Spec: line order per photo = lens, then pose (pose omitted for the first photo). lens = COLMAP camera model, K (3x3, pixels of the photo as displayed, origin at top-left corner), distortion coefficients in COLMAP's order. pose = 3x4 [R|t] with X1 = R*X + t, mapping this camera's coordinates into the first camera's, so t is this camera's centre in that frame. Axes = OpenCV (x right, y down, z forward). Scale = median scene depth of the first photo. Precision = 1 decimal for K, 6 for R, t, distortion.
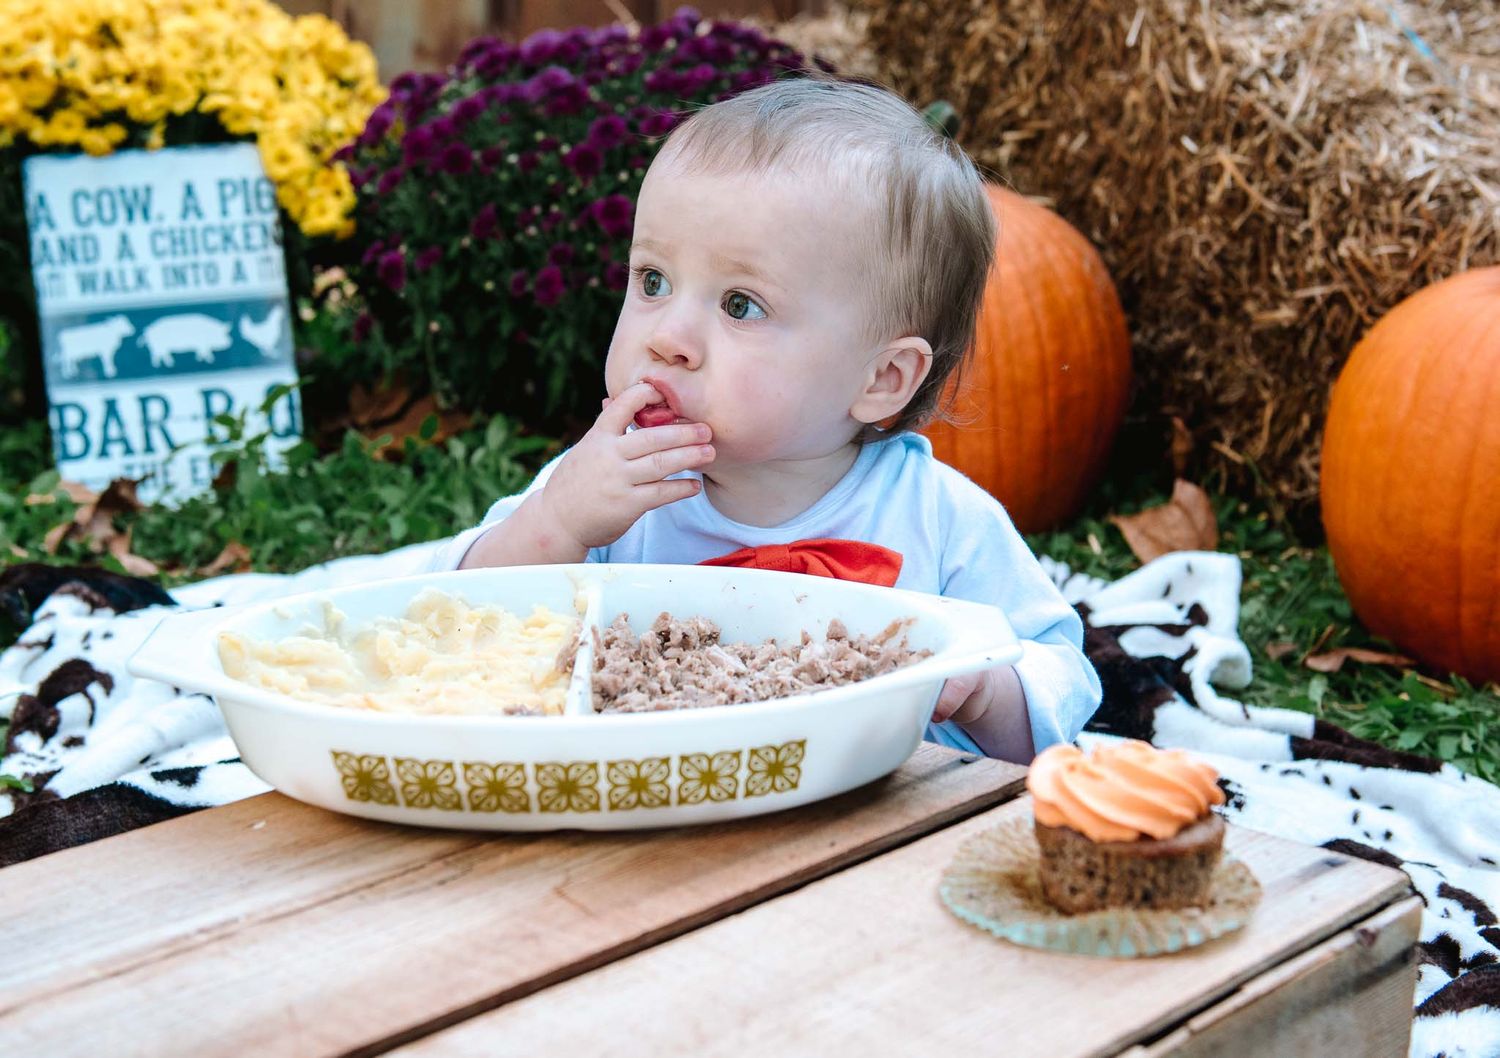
lens RADIAL K [[2415.0, 0, 729.9], [0, 2415.0, 524.7], [0, 0, 1]] dist [0.021978, 0.000000]
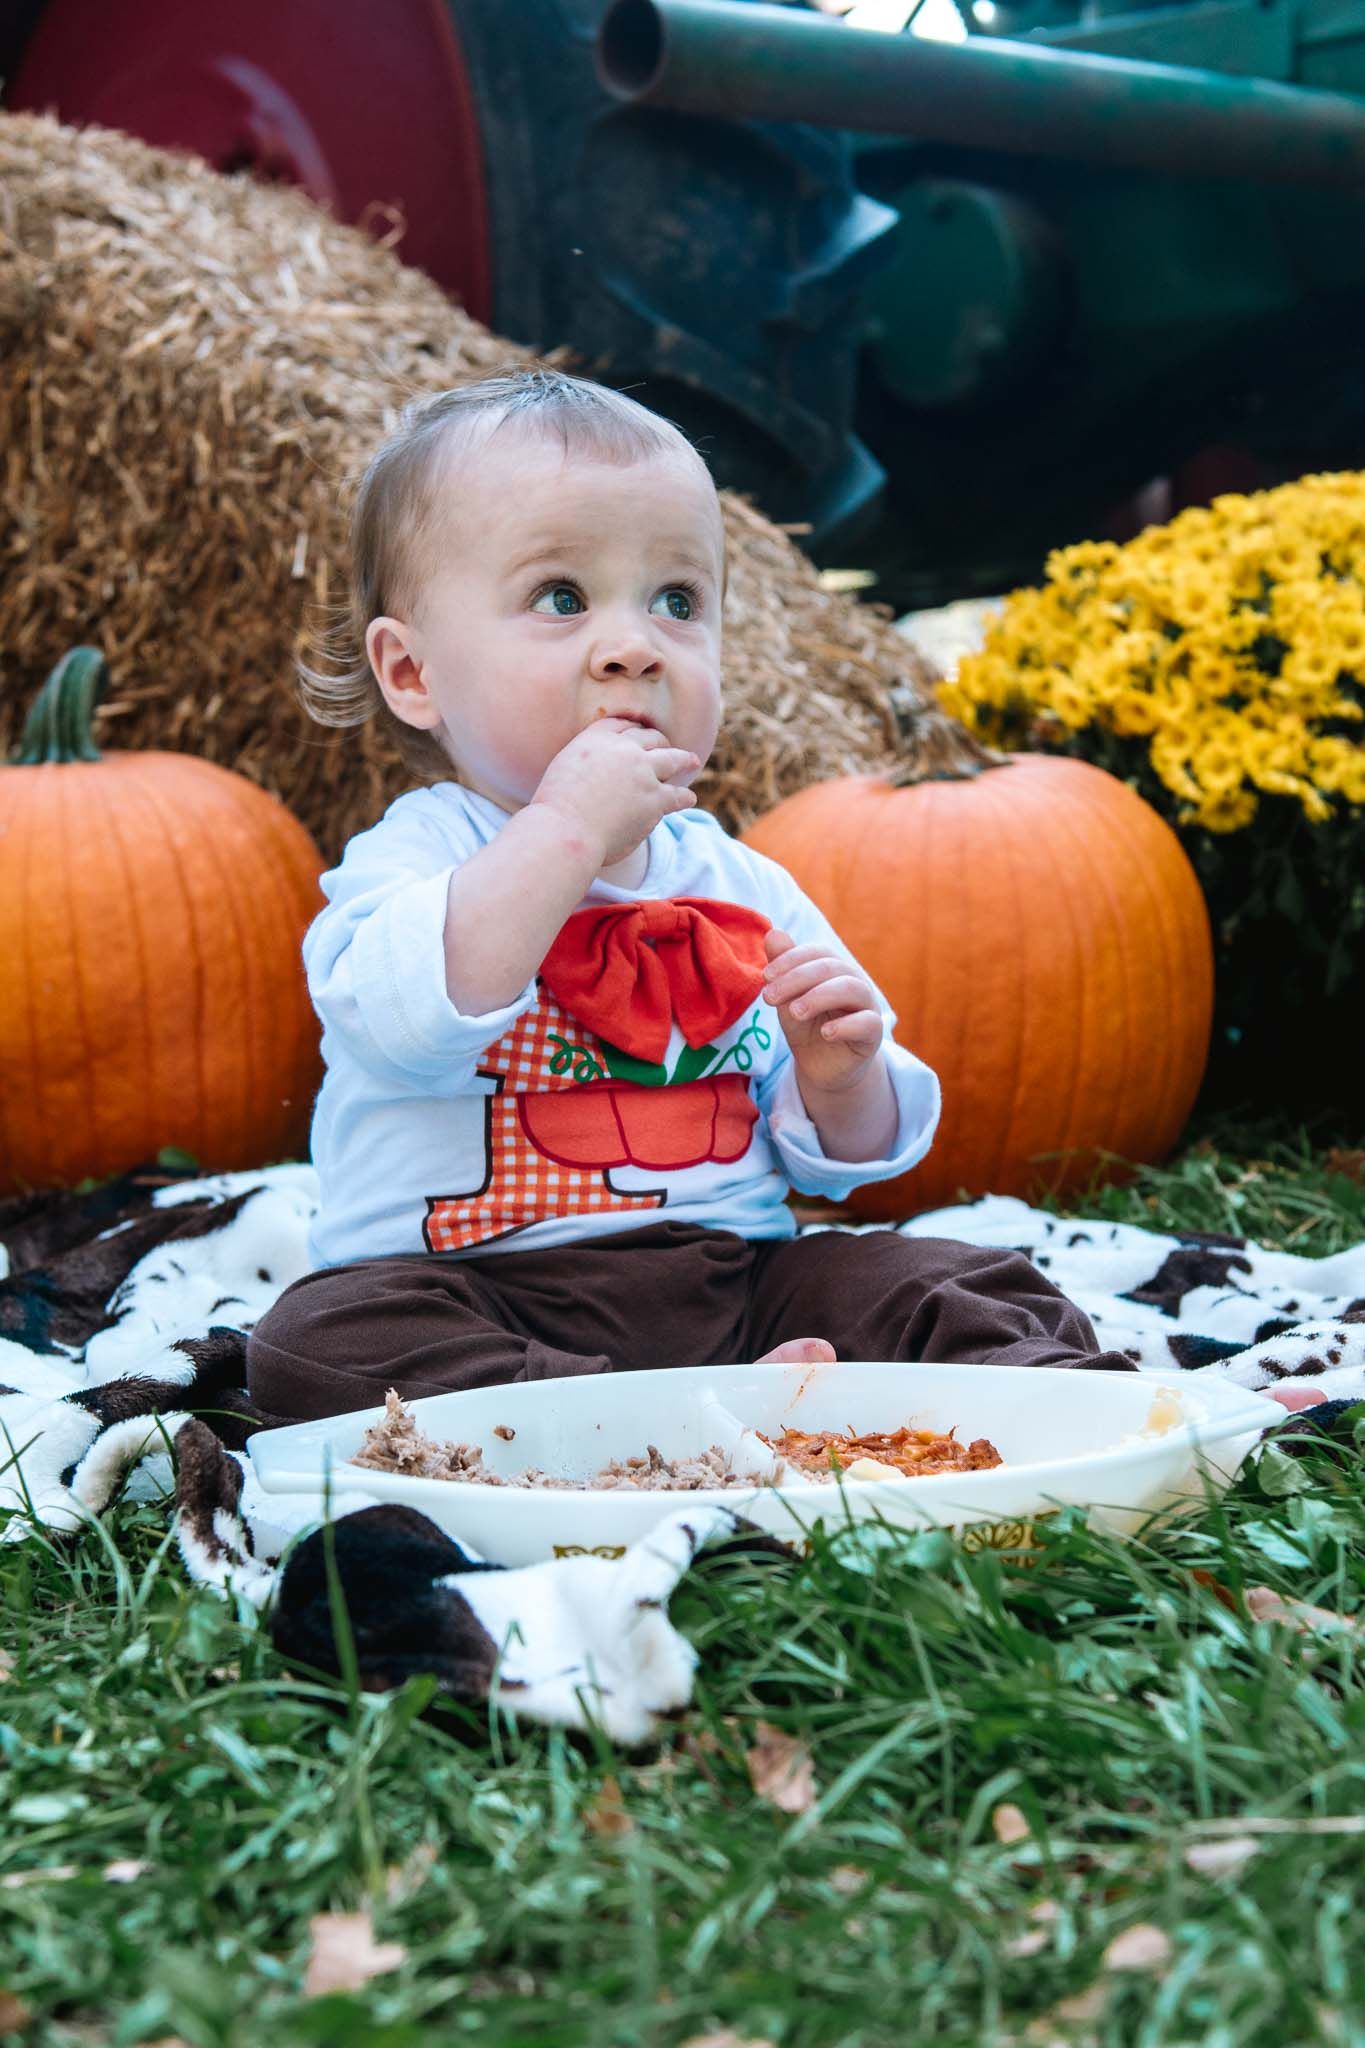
lens RADIAL K [[3674.9, 0, 721.8], [0, 3674.9, 1071.6], [0, 0, 1]] dist [0.063196, 0.000000]
pose [[0.835018, -0.065074, 0.546361, -0.411133], [0.149159, 0.982571, -0.110935, 0.125978], [-0.529619, 0.174128, 0.830170, -0.071911]]
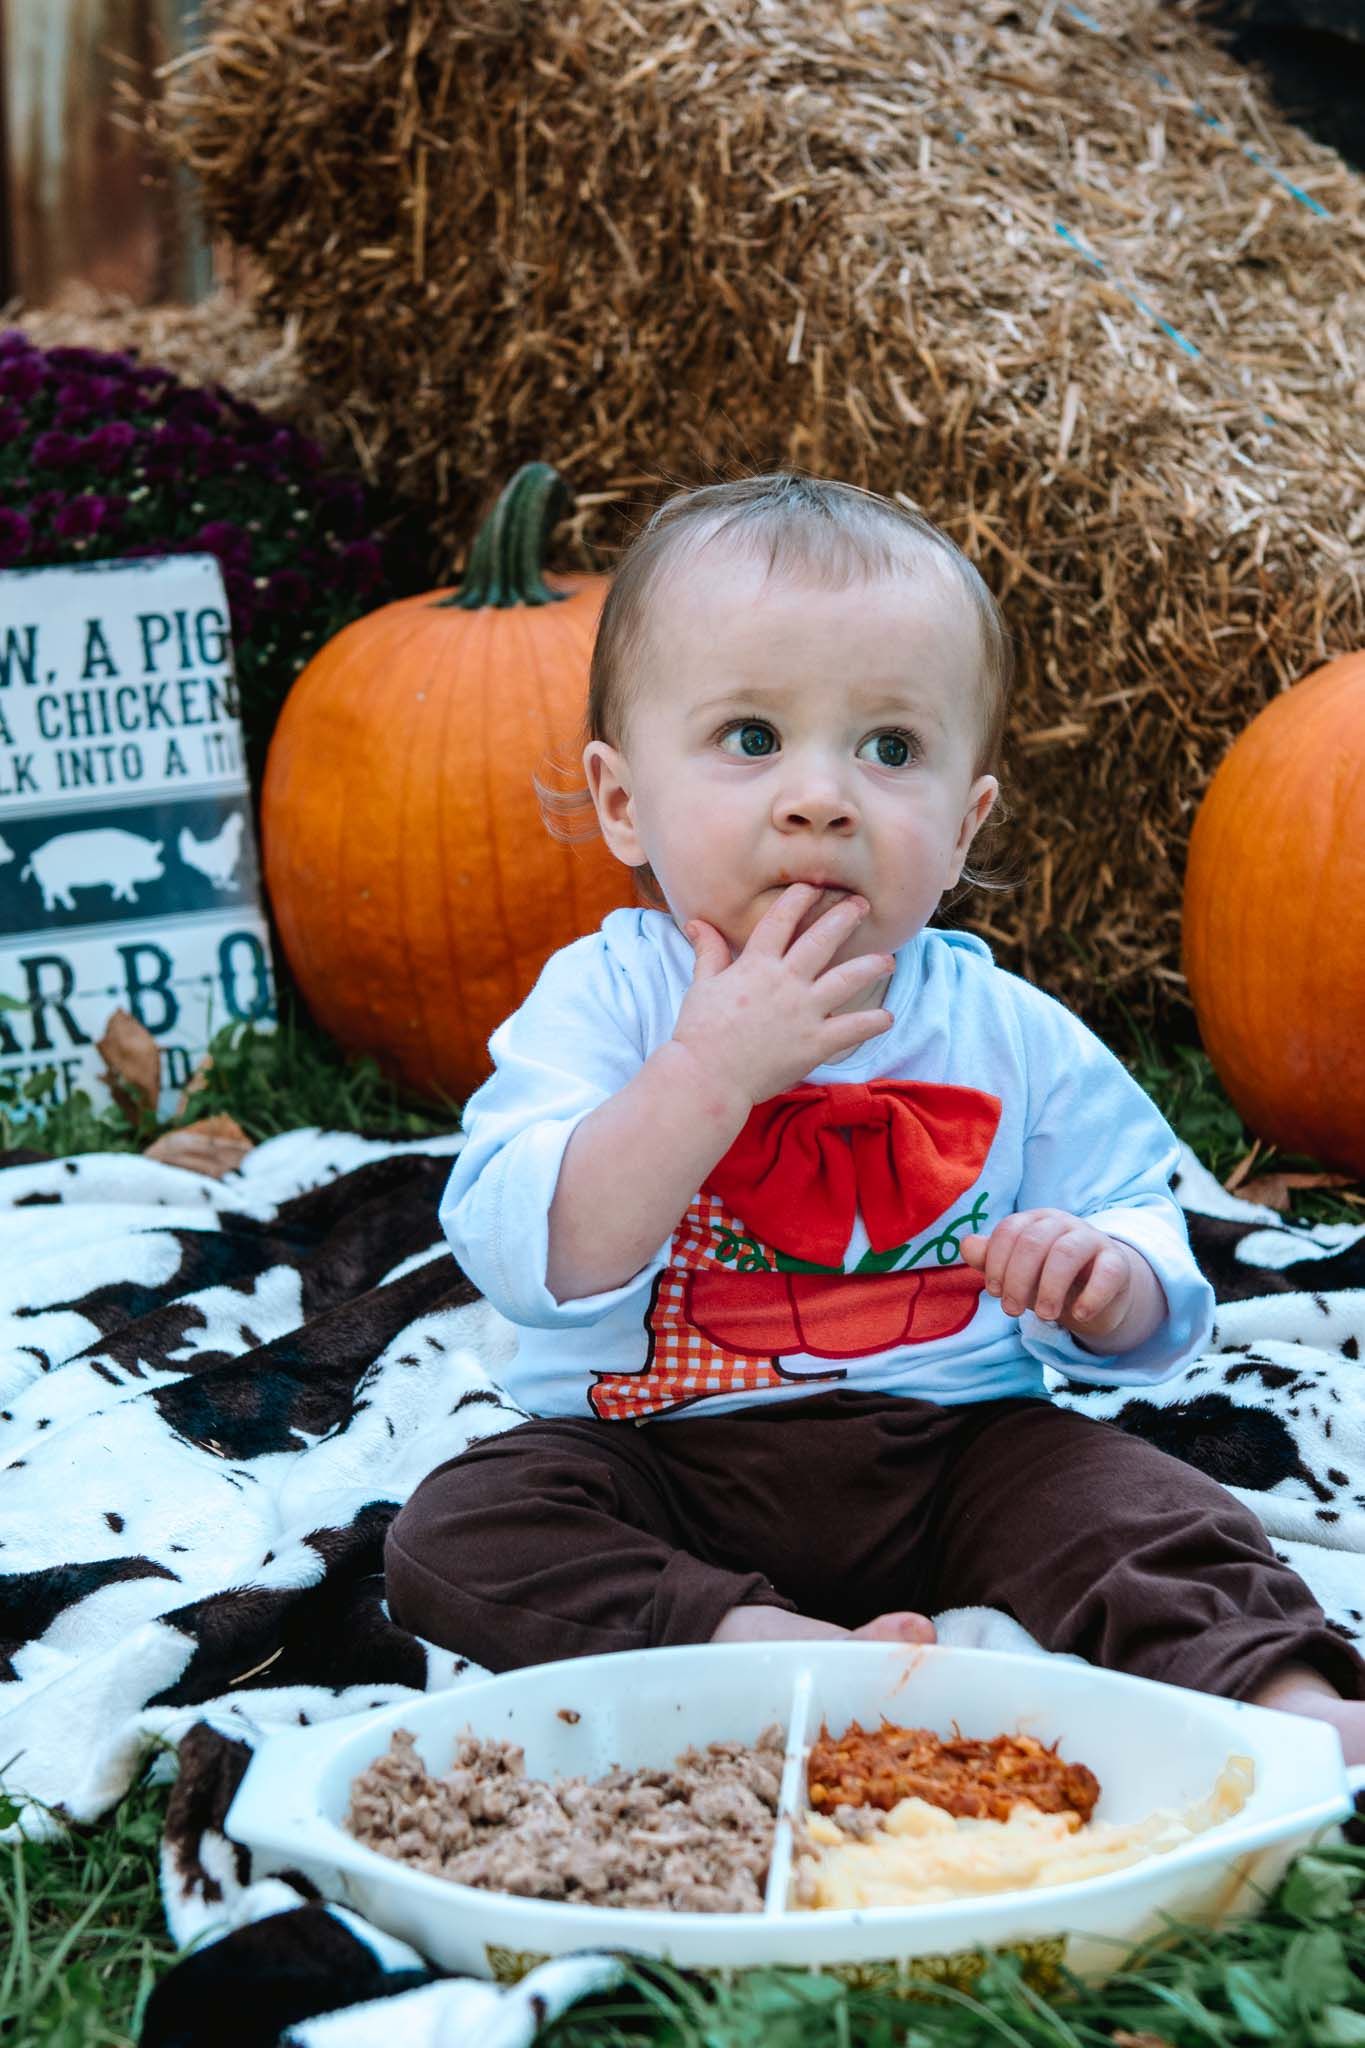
lens RADIAL K [[4552.1, 0, 680.2], [0, 4552.1, 1025.5], [0, 0, 1]] dist [0.114994, 0.000000]
pose [[0.949472, -0.099698, 0.297597, -0.282415], [0.107220, 0.994195, -0.009014, -0.000410], [-0.294970, 0.040466, 0.954649, -0.243078]]
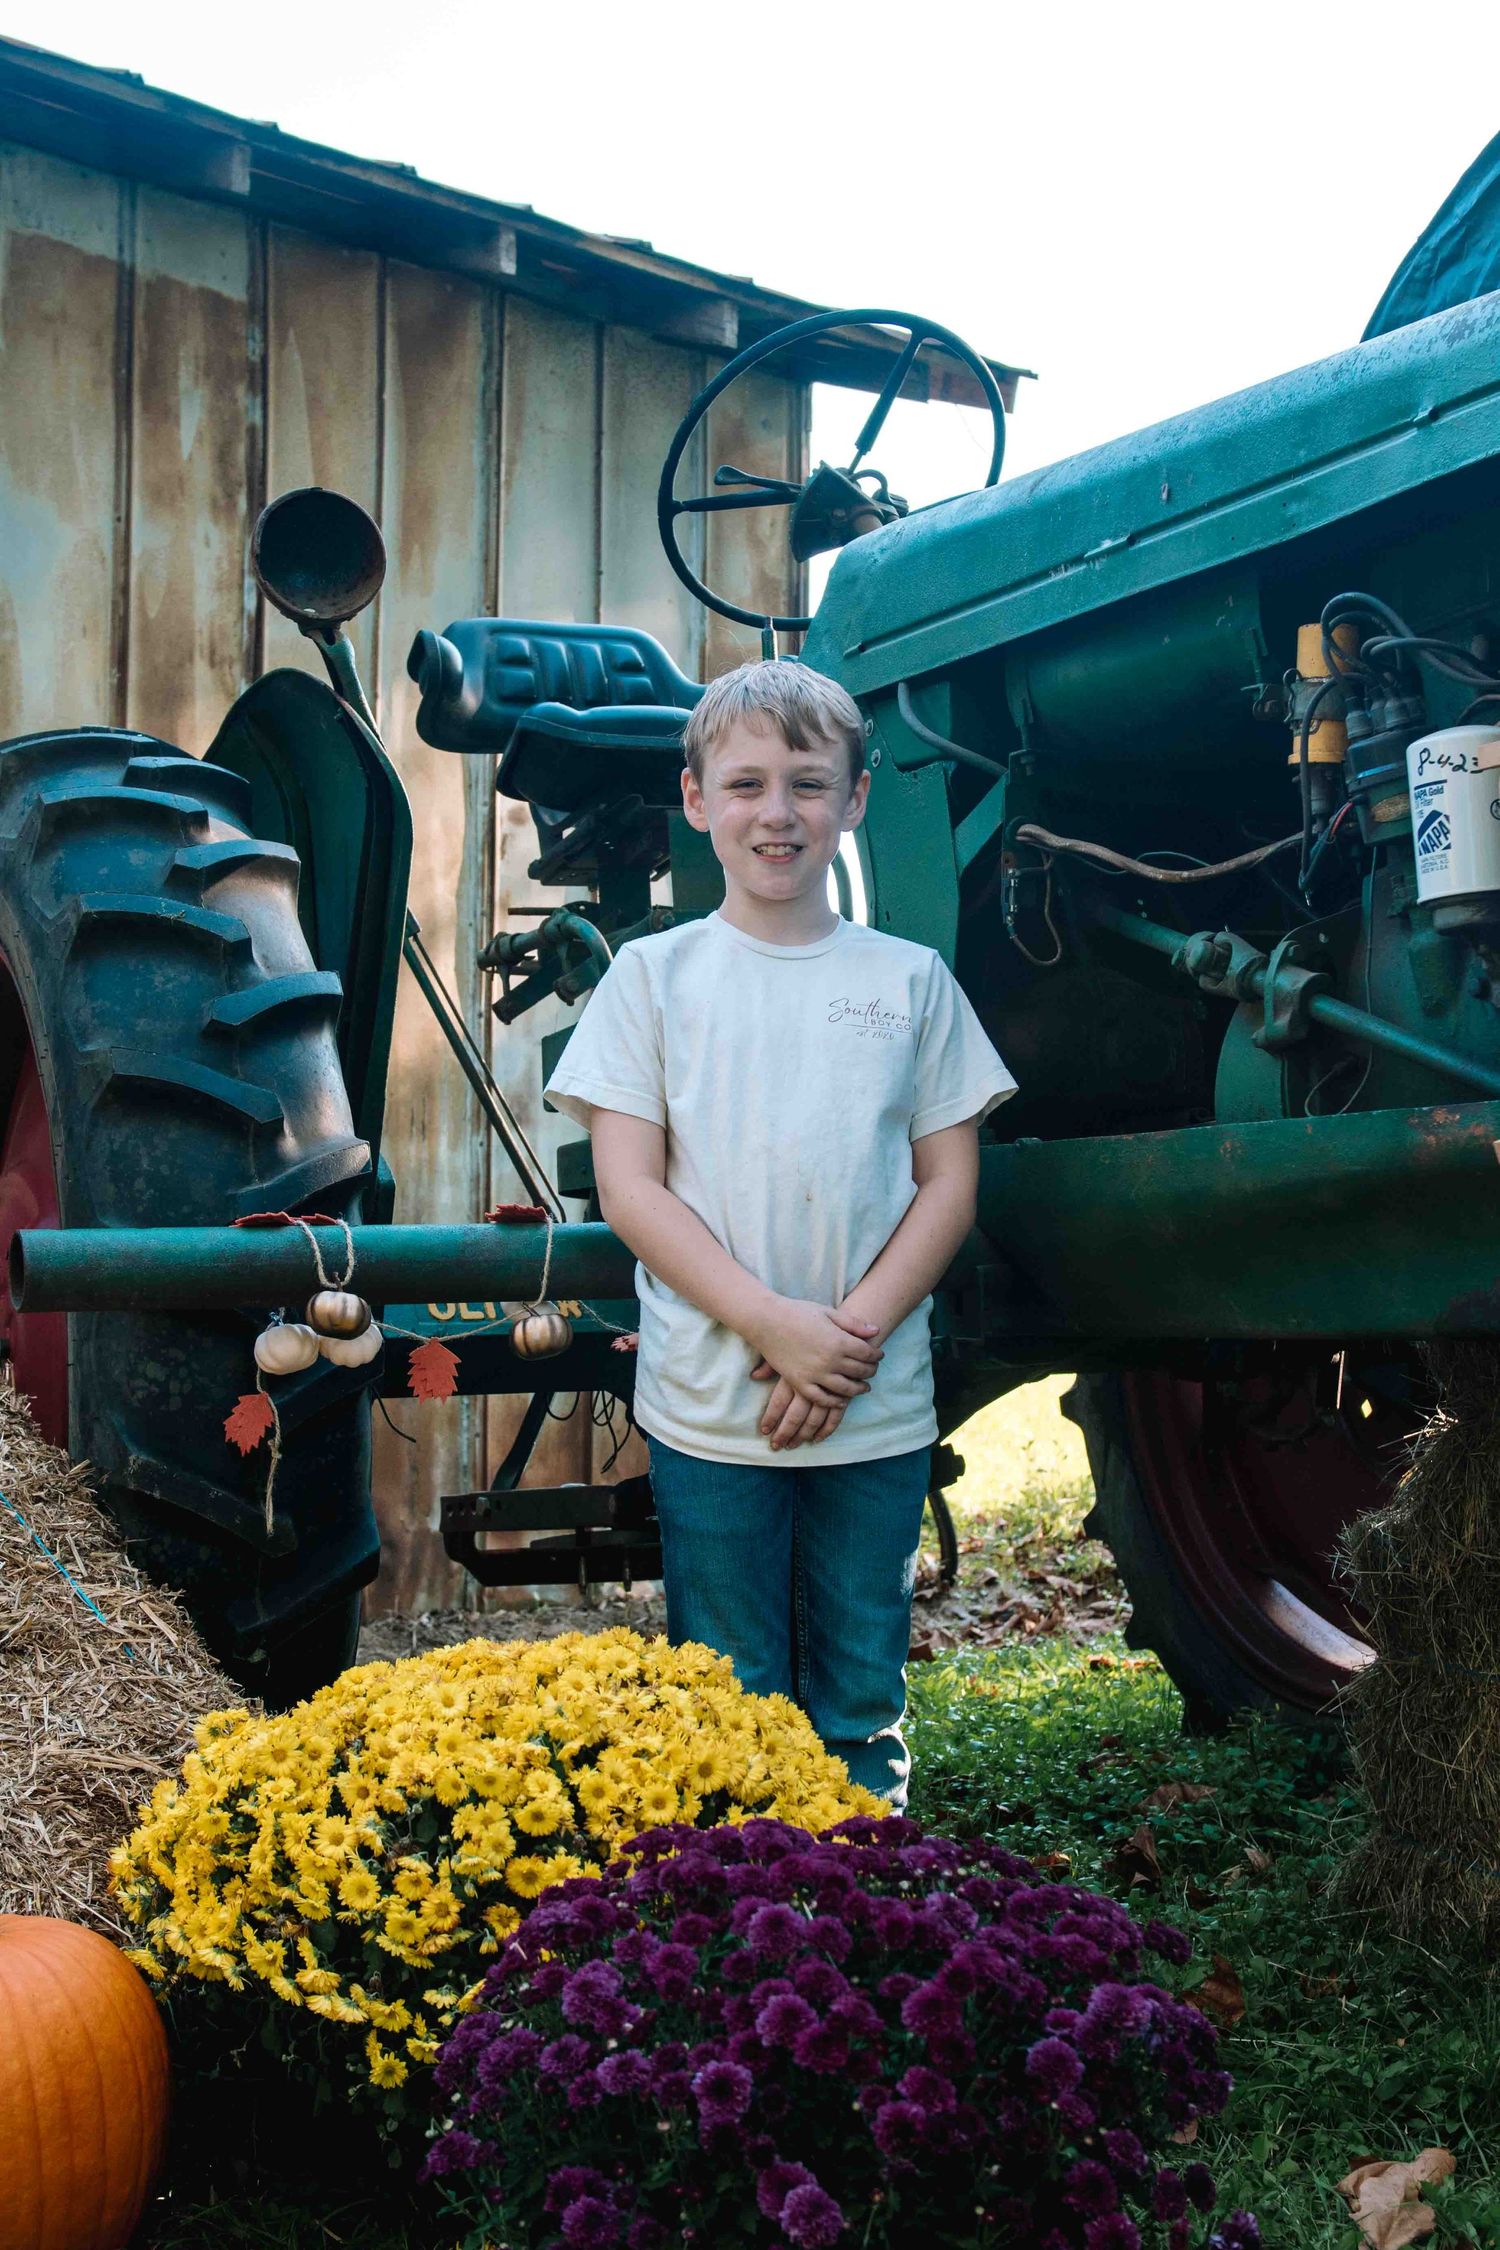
lens RADIAL K [[3279.5, 0, 799.8], [0, 3279.5, 1106.0], [0, 0, 1]] dist [-0.004903, 0.000000]
pose [[0.960401, 0.001263, 0.278617, 0.257991], [0.079275, 0.957419, -0.277604, -0.014987], [-0.267104, 0.288699, 0.919407, -0.558748]]
